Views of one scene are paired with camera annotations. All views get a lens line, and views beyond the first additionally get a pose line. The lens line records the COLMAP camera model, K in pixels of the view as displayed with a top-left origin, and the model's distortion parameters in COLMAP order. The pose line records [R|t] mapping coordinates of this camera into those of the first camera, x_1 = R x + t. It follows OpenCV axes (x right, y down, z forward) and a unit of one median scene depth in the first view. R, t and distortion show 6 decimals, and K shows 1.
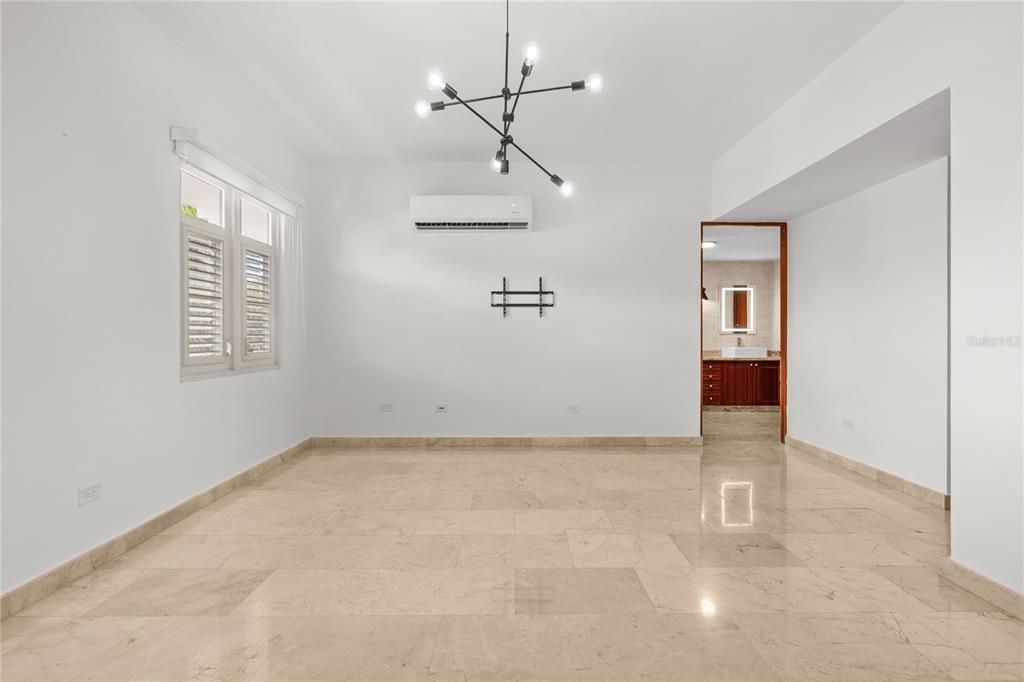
lens RADIAL K [[483.6, 0, 512.0], [0, 483.6, 341.0], [0, 0, 1]] dist [0.001281, 0.000594]
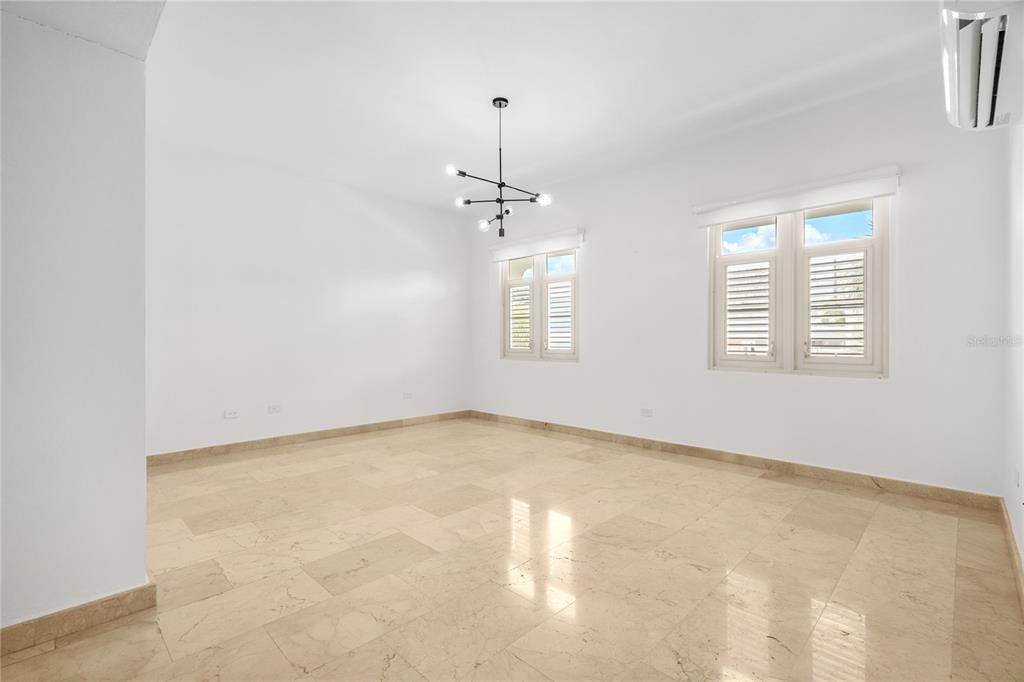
lens RADIAL K [[460.4, 0, 512.0], [0, 460.4, 341.0], [0, 0, 1]] dist [-0.015515, 0.000020]
pose [[-0.704465, 0.001082, -0.709738, 0.875635], [-0.010457, 0.999874, 0.011904, -0.017546], [0.709662, 0.015808, -0.704365, 1.769051]]
